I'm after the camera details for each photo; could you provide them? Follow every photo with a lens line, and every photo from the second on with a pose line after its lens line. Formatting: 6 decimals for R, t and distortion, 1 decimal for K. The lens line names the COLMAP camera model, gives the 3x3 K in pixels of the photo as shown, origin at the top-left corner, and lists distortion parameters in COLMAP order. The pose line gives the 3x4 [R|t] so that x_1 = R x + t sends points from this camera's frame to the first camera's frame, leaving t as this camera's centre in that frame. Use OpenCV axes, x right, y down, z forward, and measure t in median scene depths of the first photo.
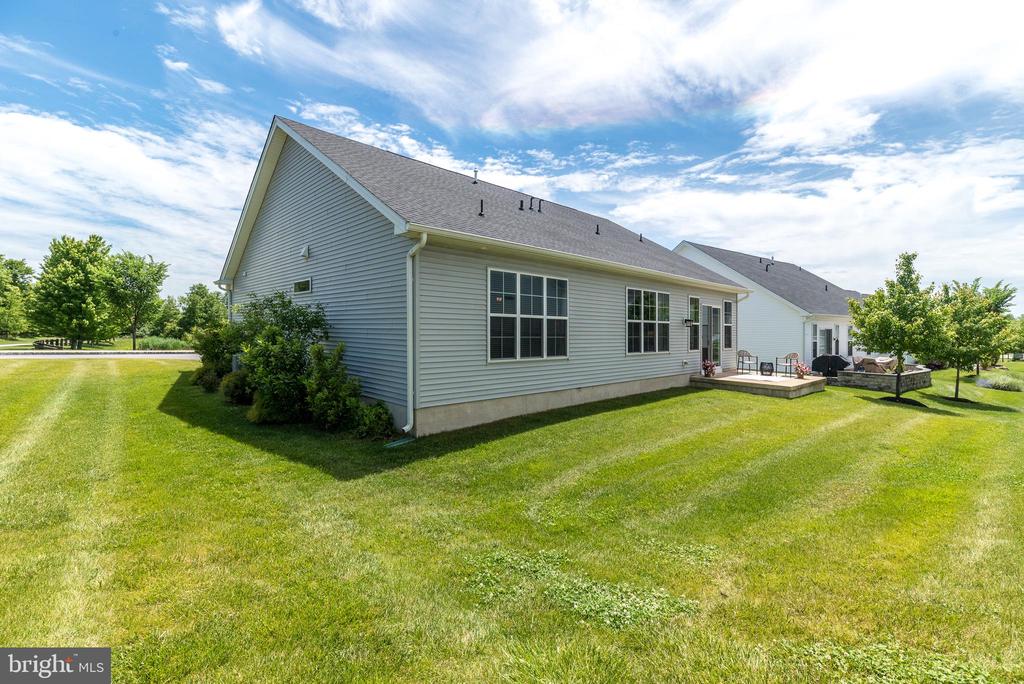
lens RADIAL K [[447.4, 0, 512.7], [0, 447.4, 329.4], [0, 0, 1]] dist [0.004038, 0.000532]
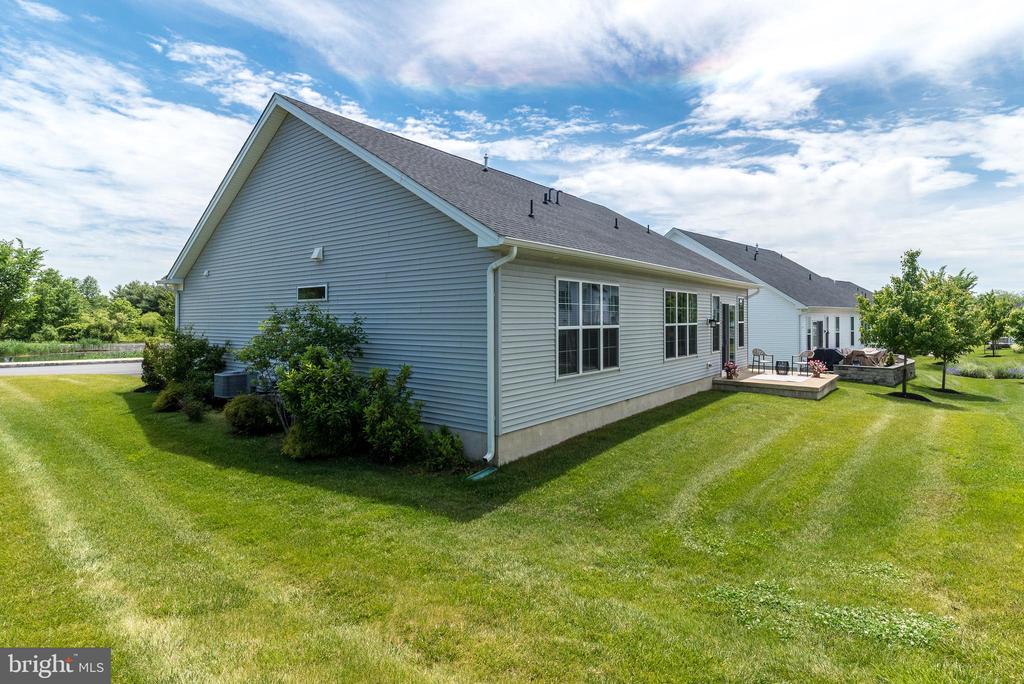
lens RADIAL K [[515.7, 0, 513.9], [0, 515.7, 312.2], [0, 0, 1]] dist [-0.000116, 0.000219]
pose [[0.990162, -0.015144, 0.139103, -0.191138], [0.016577, 0.999821, -0.009147, -0.037503], [-0.138939, 0.011363, 0.990236, -0.030901]]
